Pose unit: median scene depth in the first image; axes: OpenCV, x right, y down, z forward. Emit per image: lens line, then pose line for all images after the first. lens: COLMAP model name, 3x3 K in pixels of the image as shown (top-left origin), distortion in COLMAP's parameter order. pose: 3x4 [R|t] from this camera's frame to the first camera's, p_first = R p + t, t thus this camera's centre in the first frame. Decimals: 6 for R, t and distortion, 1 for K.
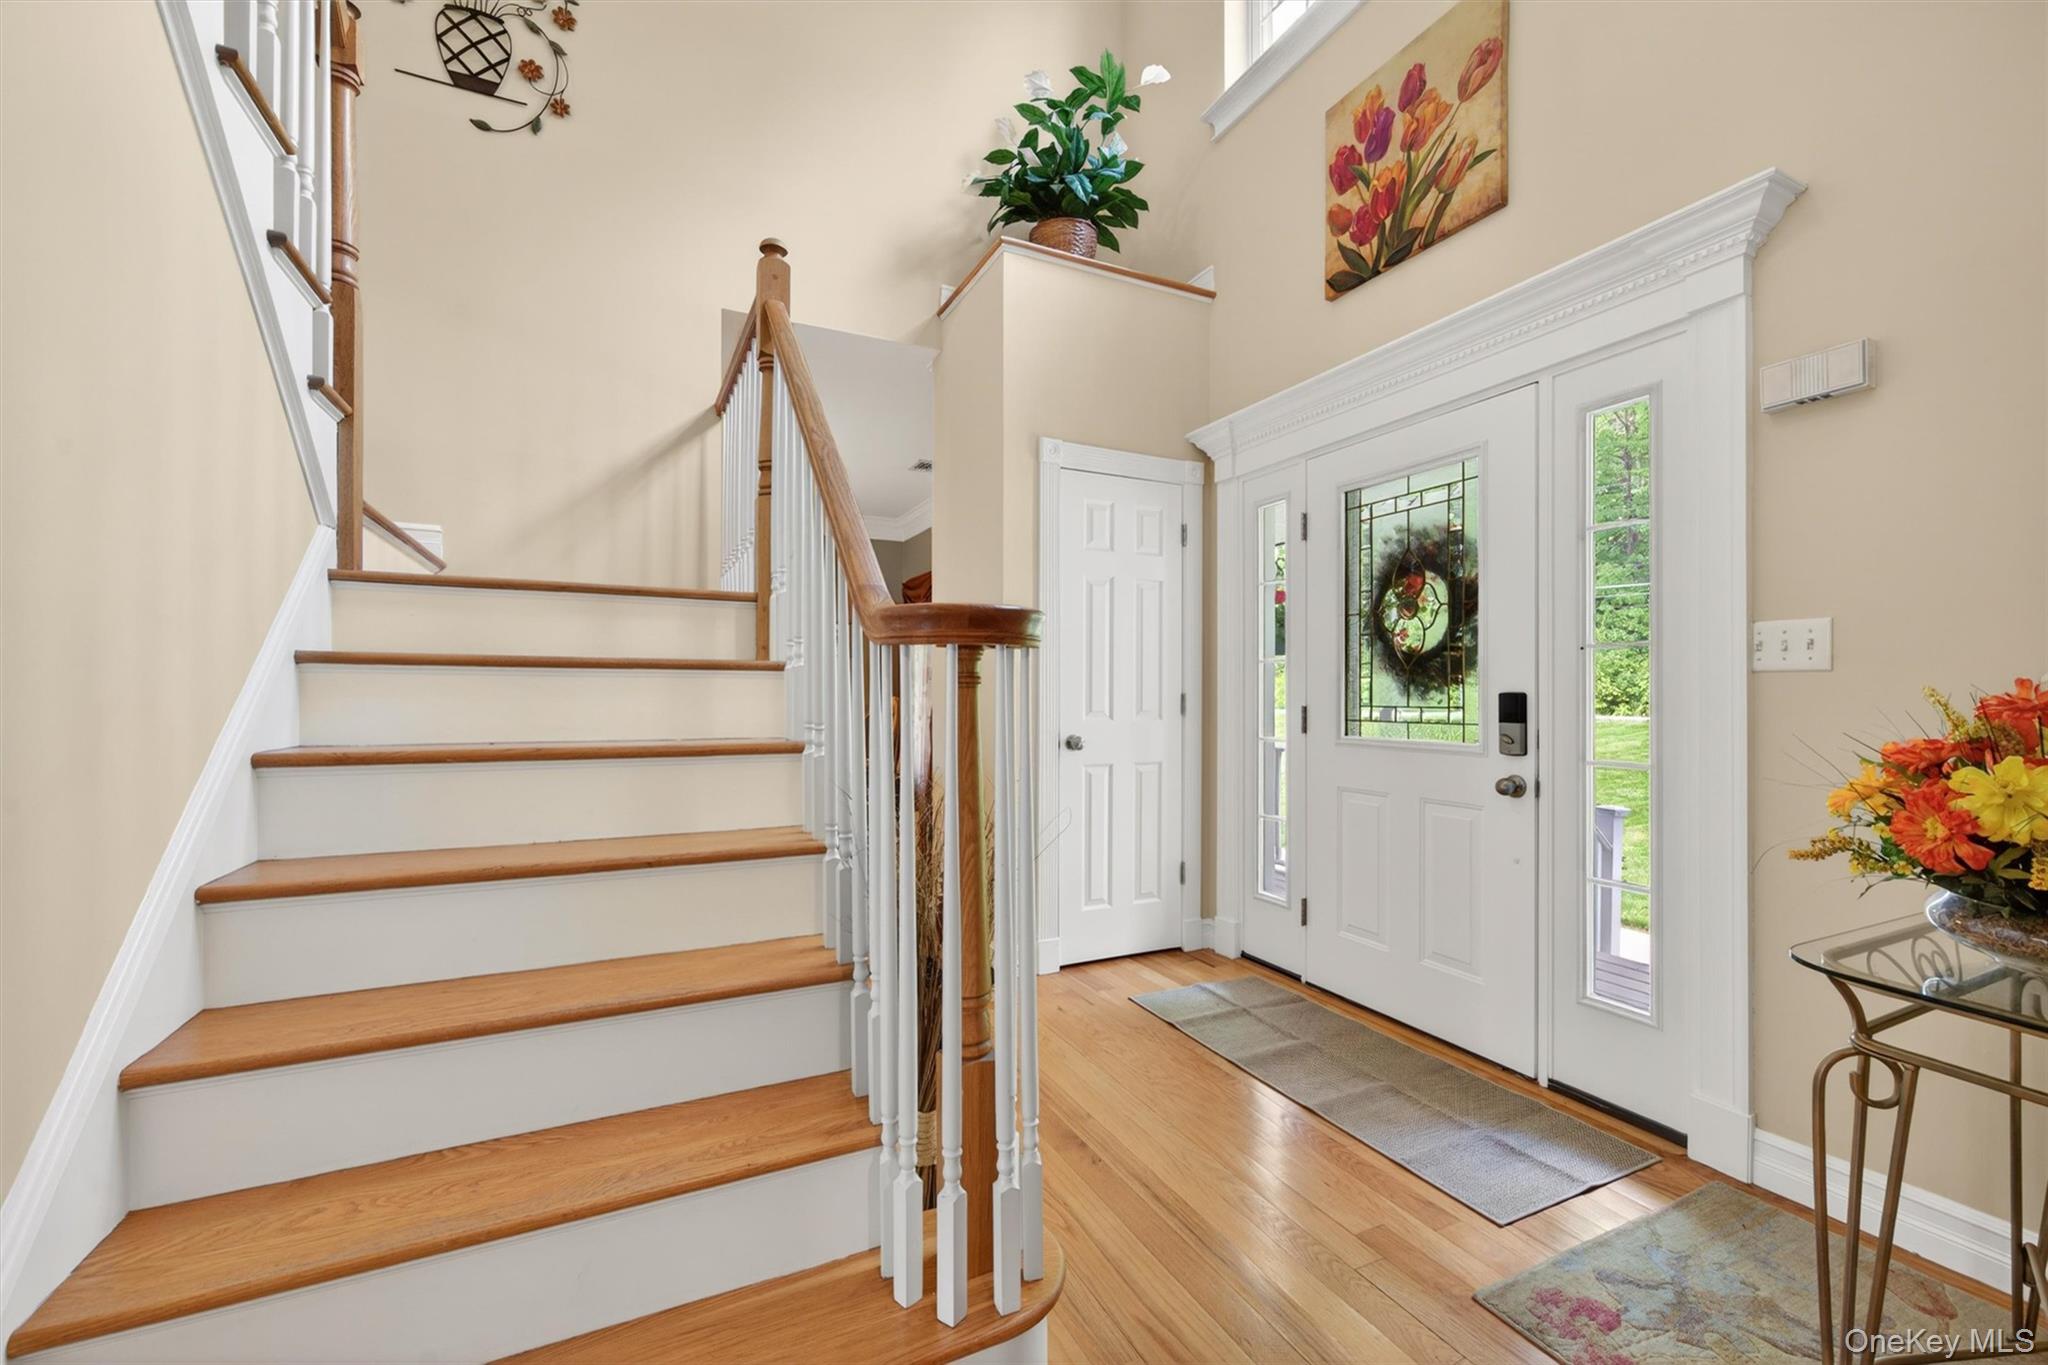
lens RADIAL K [[839.7, 0, 1029.9], [0, 839.7, 687.7], [0, 0, 1]] dist [-0.001214, -0.000023]
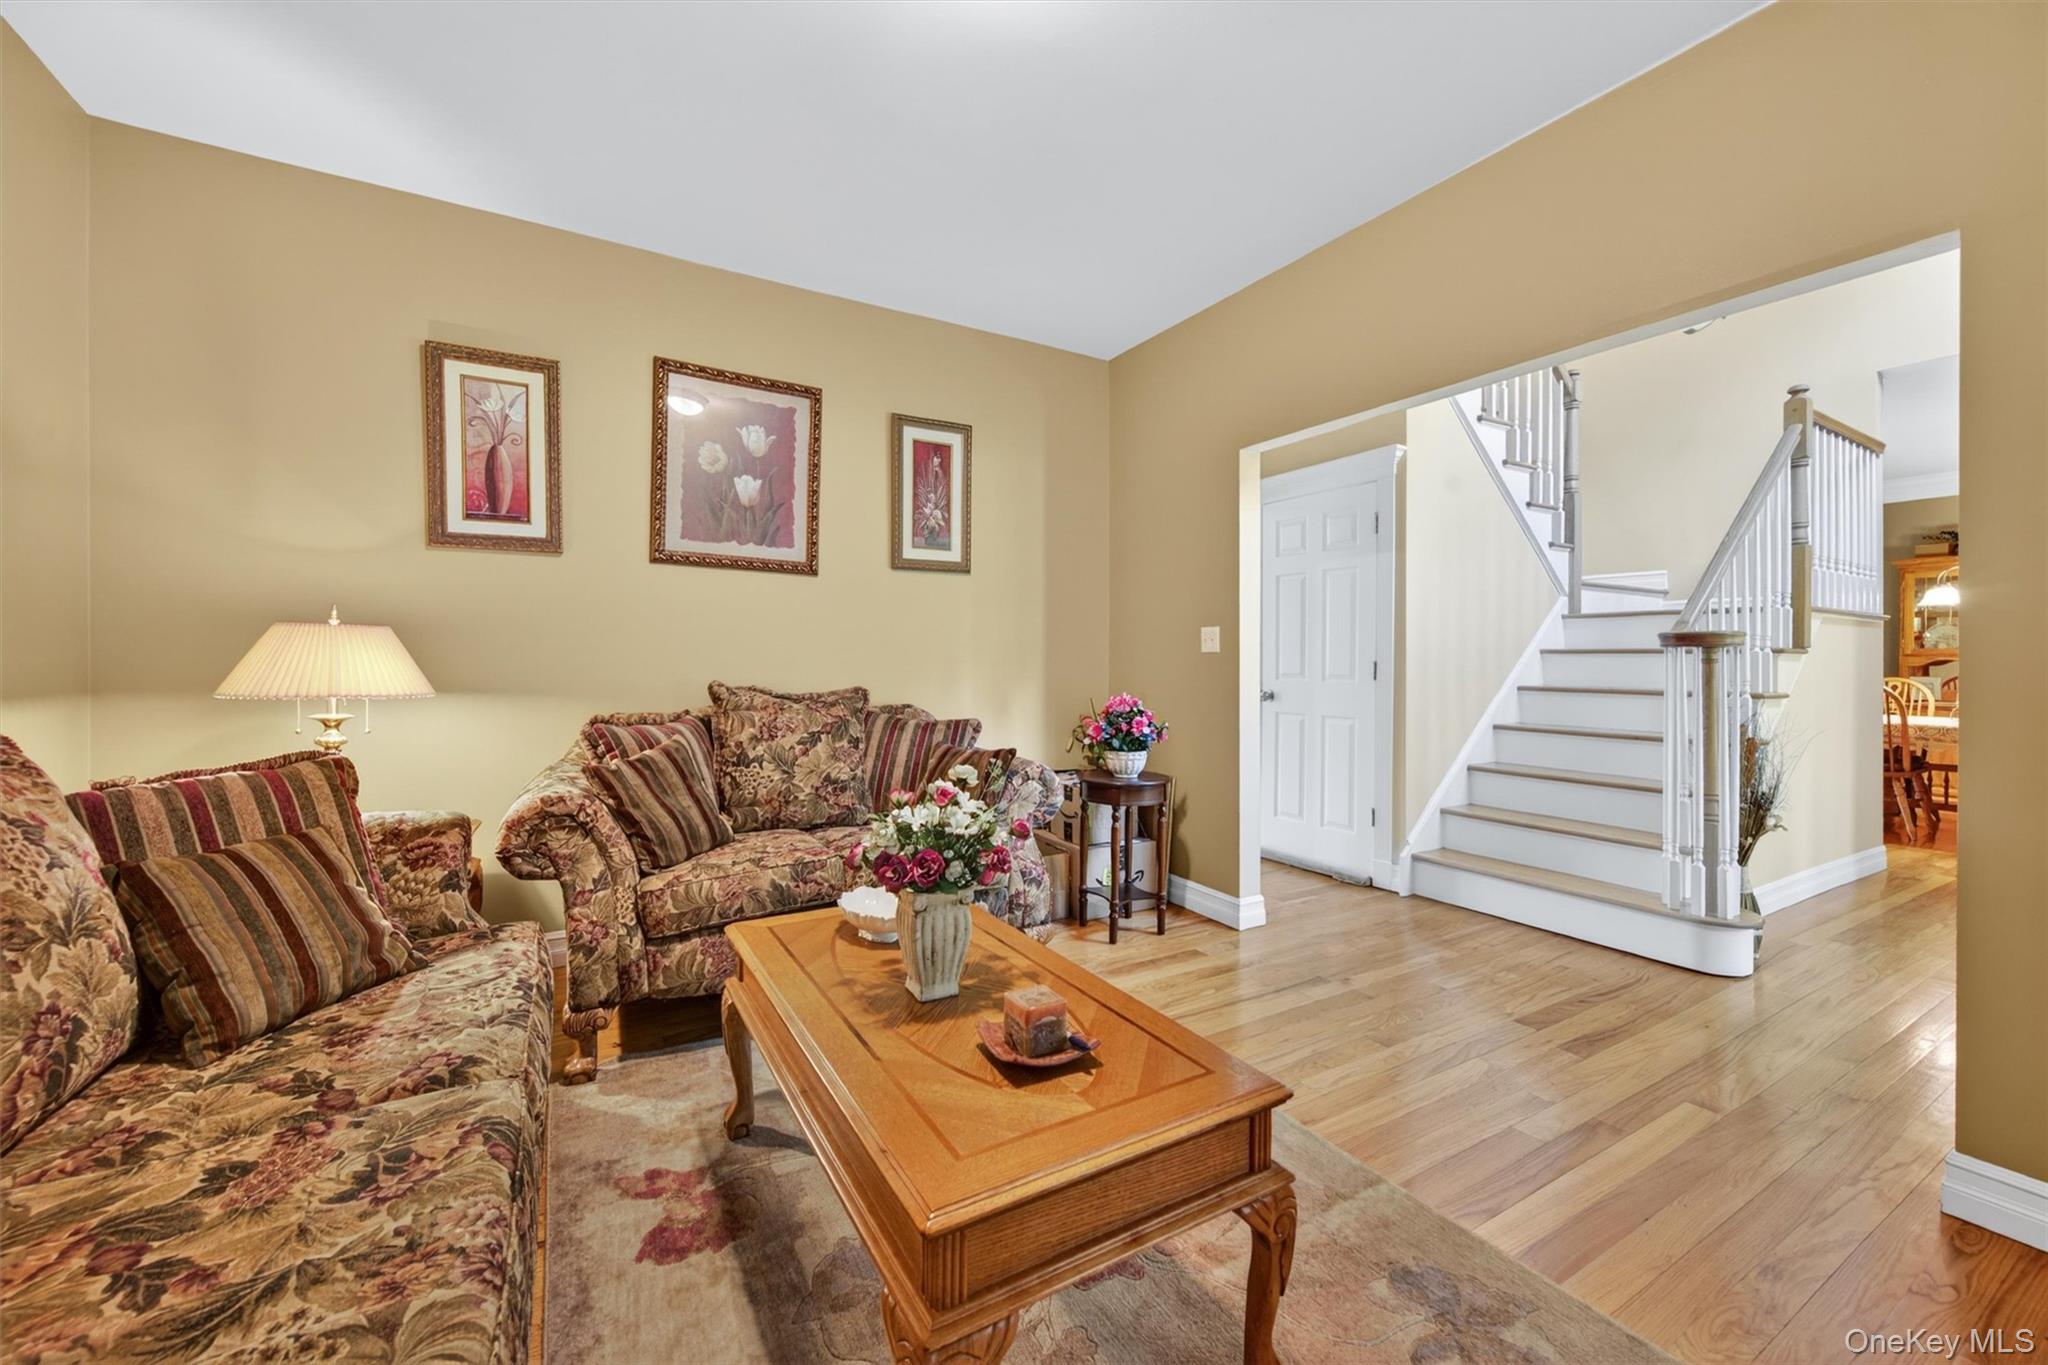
lens RADIAL K [[839.7, 0, 1029.9], [0, 839.7, 687.7], [0, 0, 1]] dist [-0.001214, -0.000023]
pose [[0.072079, 0.031828, -0.996891, 1.548727], [0.006284, 0.999456, 0.032365, -0.016034], [0.997379, -0.008597, 0.071840, -0.757775]]
